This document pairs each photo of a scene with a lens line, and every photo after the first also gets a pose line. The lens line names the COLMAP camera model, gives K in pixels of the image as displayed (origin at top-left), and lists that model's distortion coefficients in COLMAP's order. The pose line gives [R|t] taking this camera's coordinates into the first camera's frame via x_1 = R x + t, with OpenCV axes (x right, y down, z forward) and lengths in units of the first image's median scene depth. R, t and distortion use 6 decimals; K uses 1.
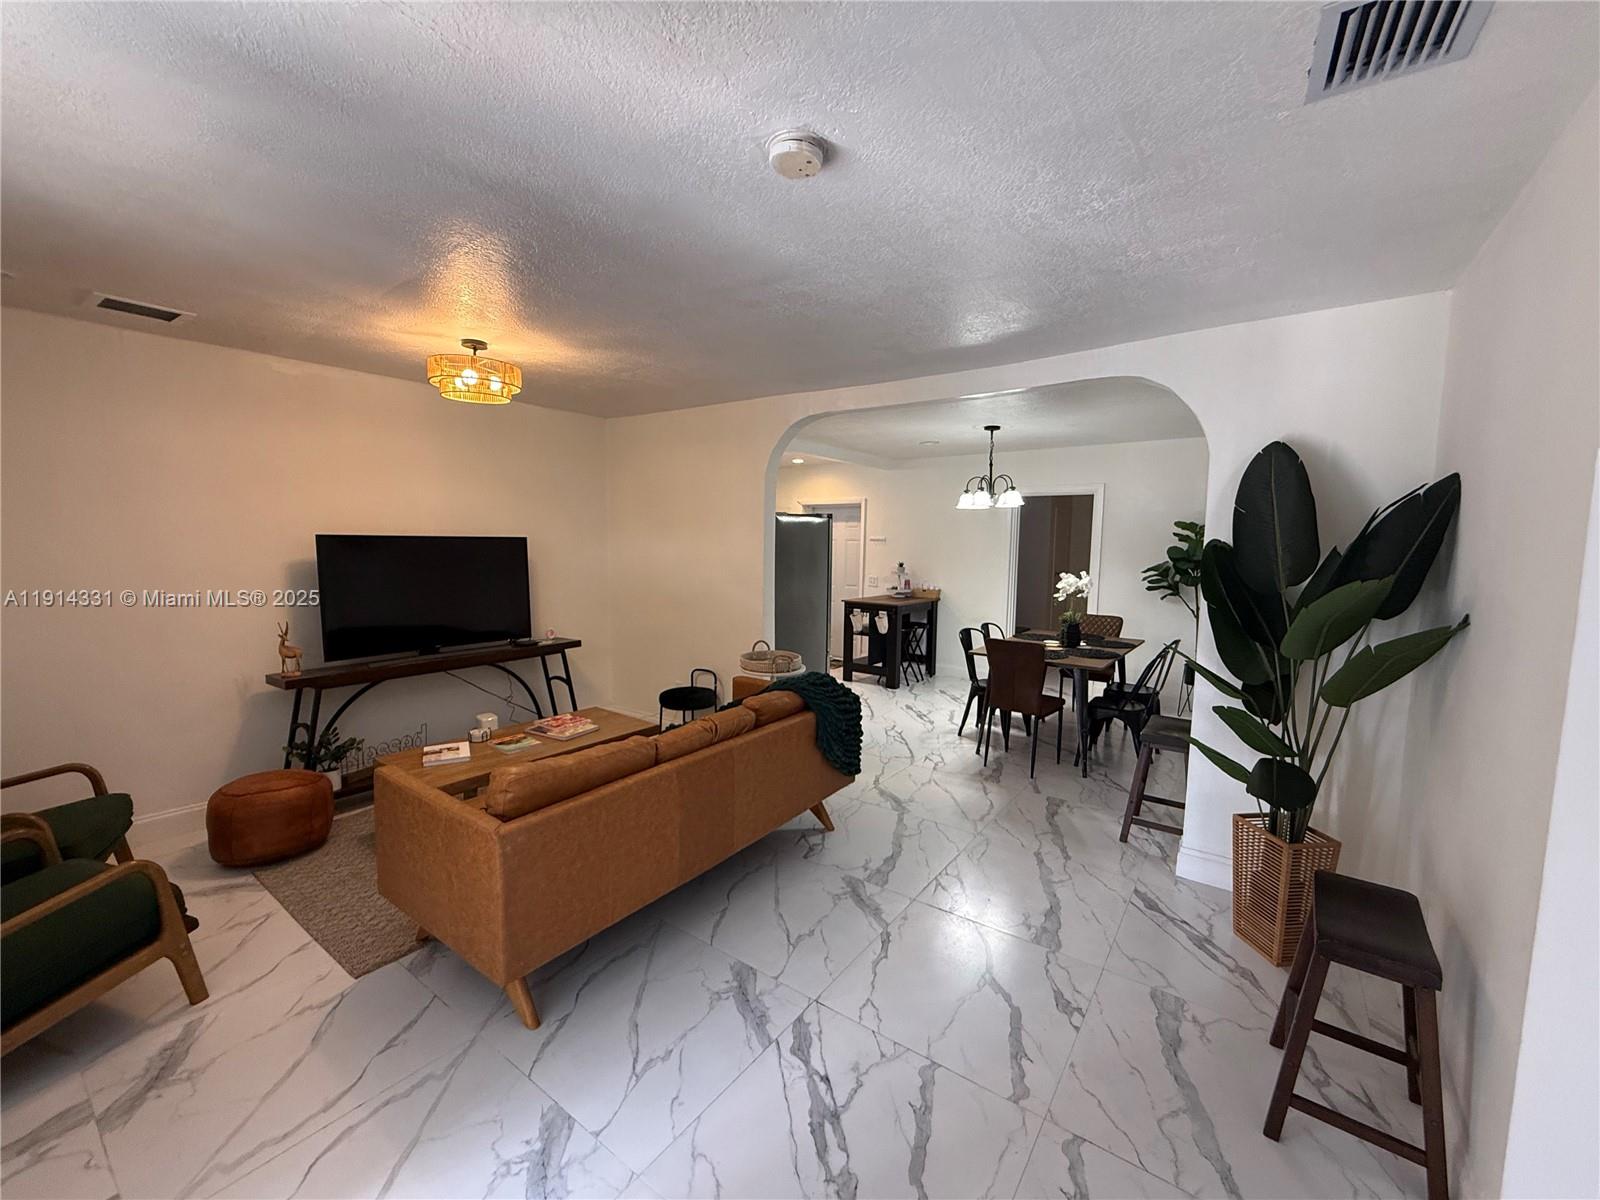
lens RADIAL K [[639.6, 0, 802.2], [0, 639.6, 604.8], [0, 0, 1]] dist [0.000231, -0.000089]
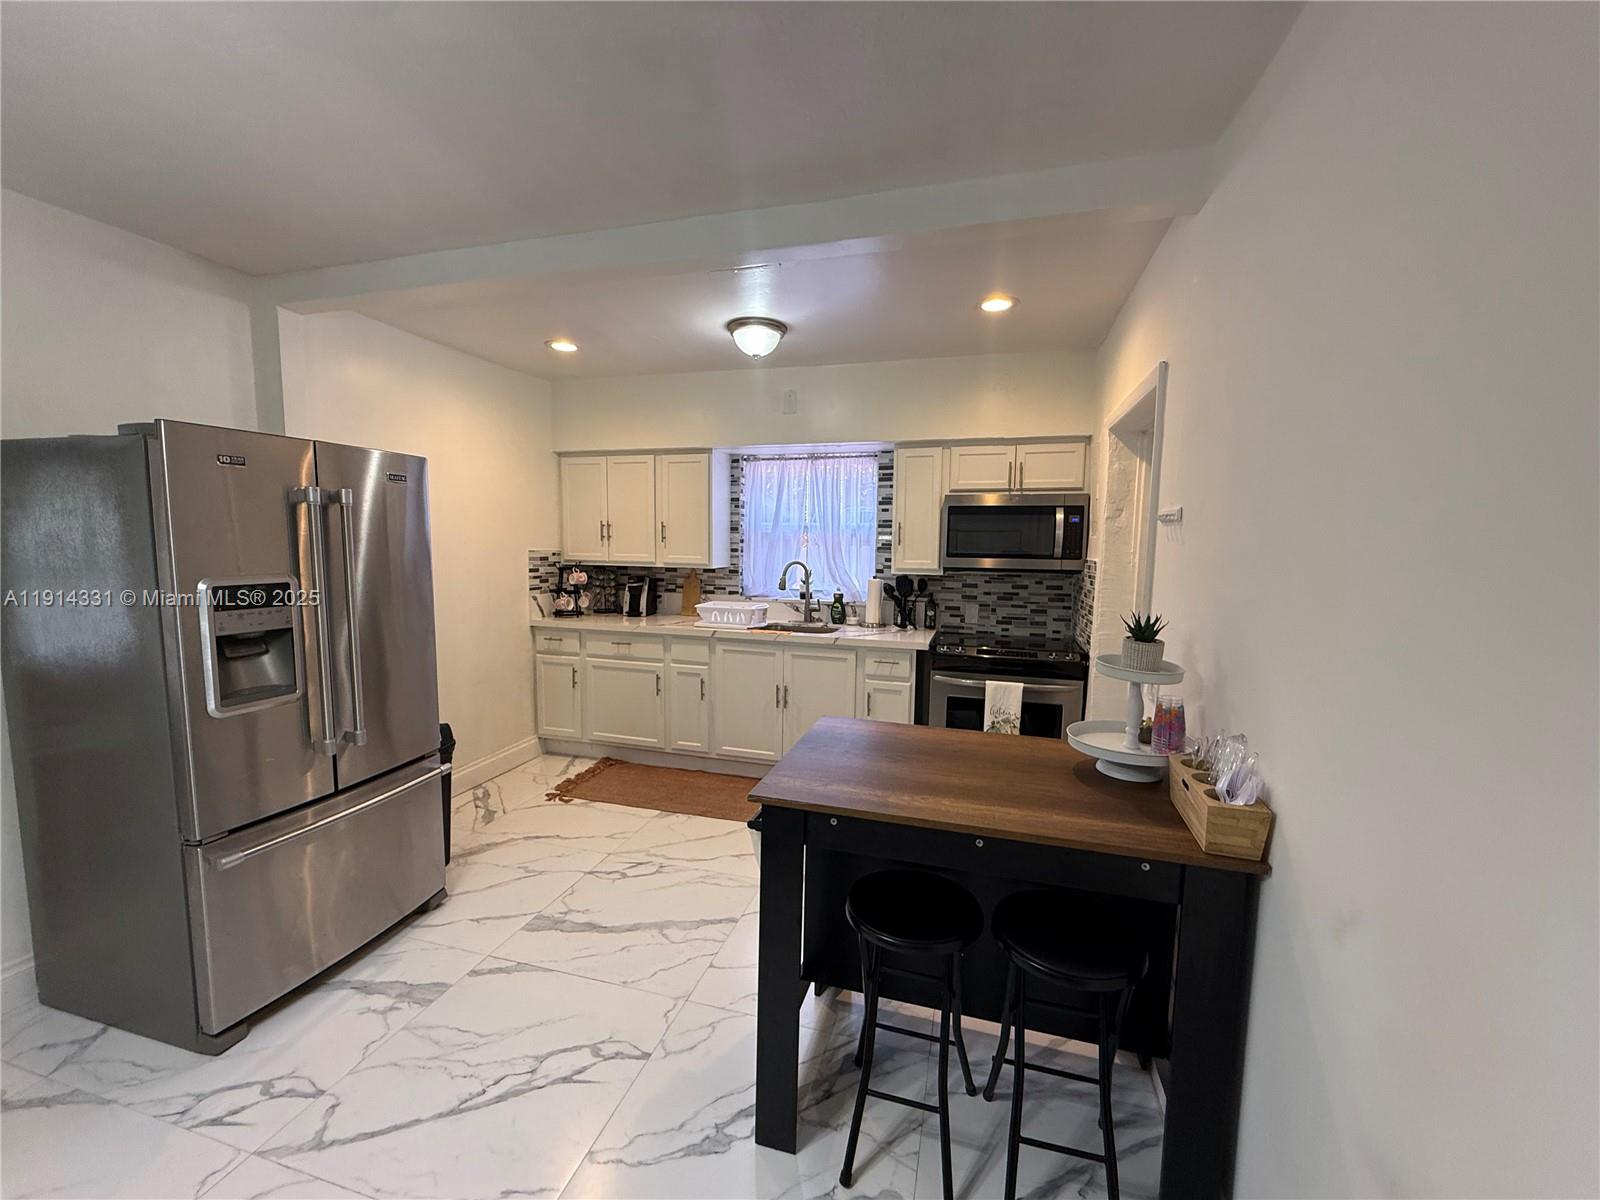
lens RADIAL K [[639.6, 0, 796.5], [0, 639.6, 605.6], [0, 0, 1]] dist [0.000231, -0.000089]
pose [[0.341002, 0.089115, -0.935829, 0.399991], [-0.106492, 0.992750, 0.055731, -0.088987], [0.934011, 0.080654, 0.348020, 1.038724]]
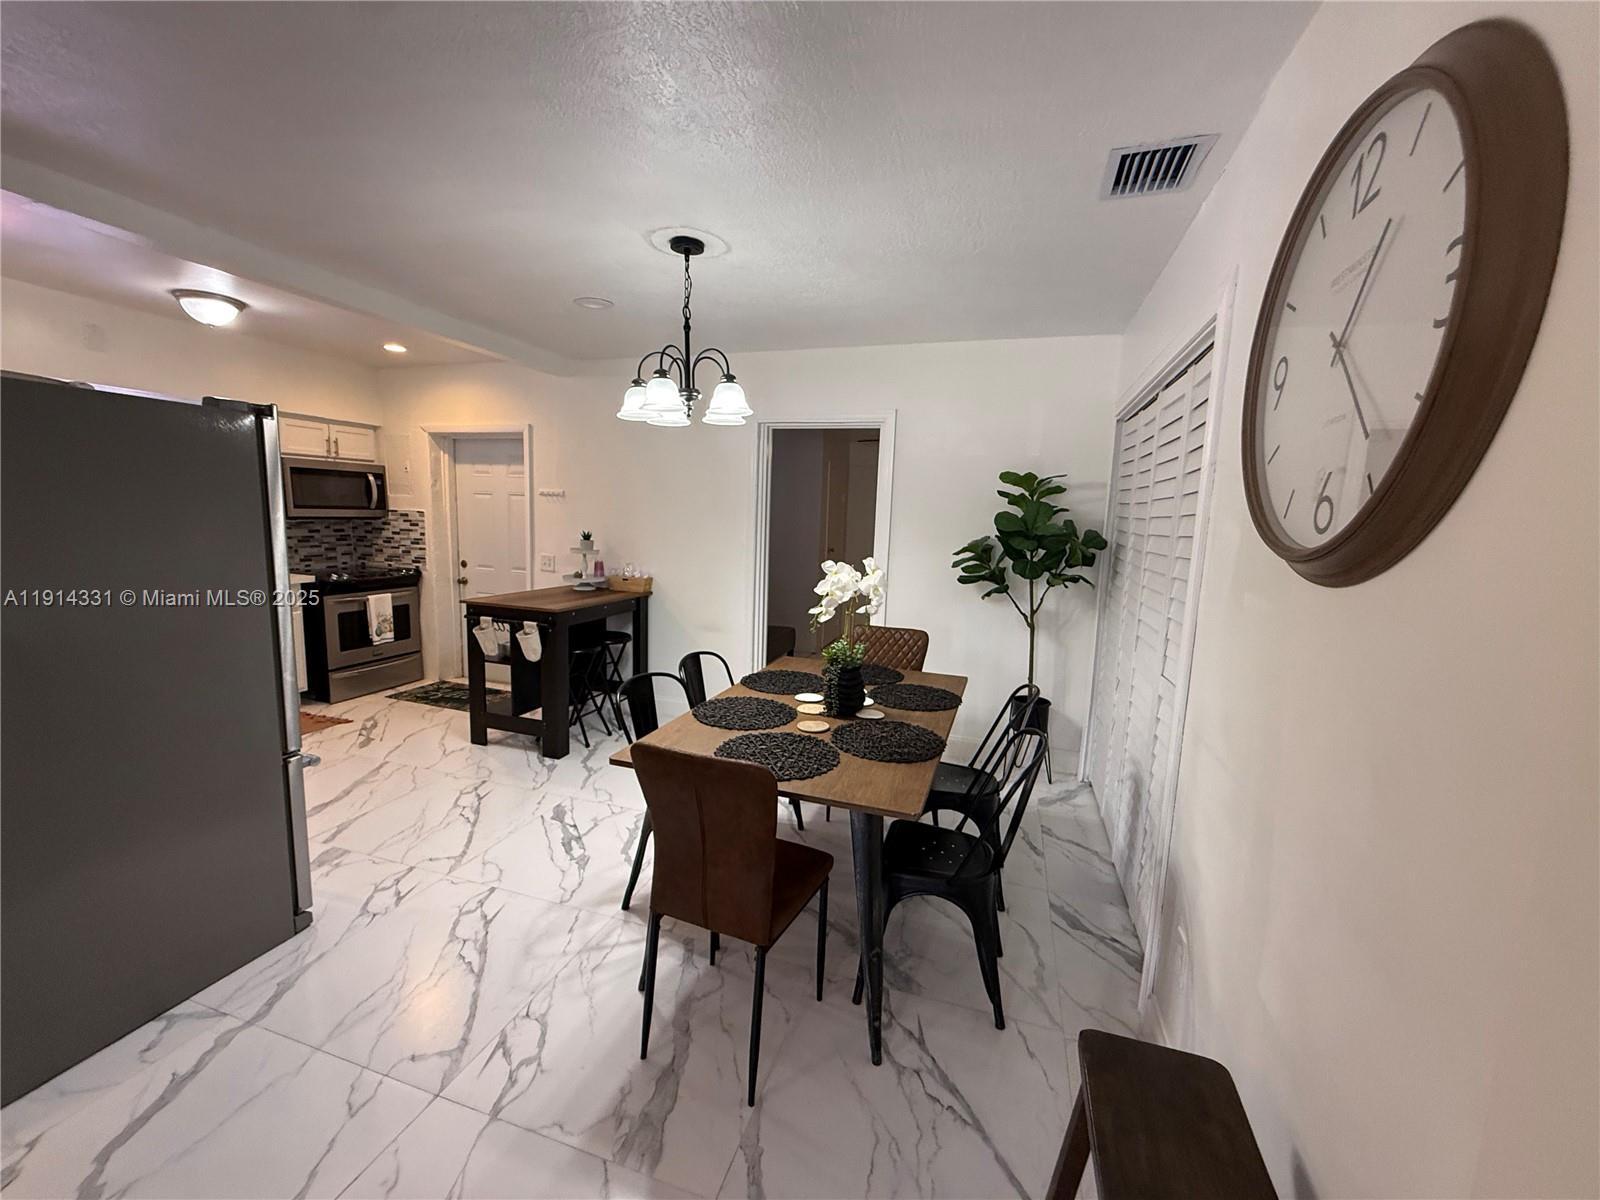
lens RADIAL K [[639.6, 0, 801.1], [0, 639.6, 598.6], [0, 0, 1]] dist [0.000231, -0.000089]
pose [[0.948706, -0.020365, 0.315504, 0.197910], [0.008534, 0.999209, 0.038835, -0.032999], [-0.316046, -0.034151, 0.948129, 0.463066]]
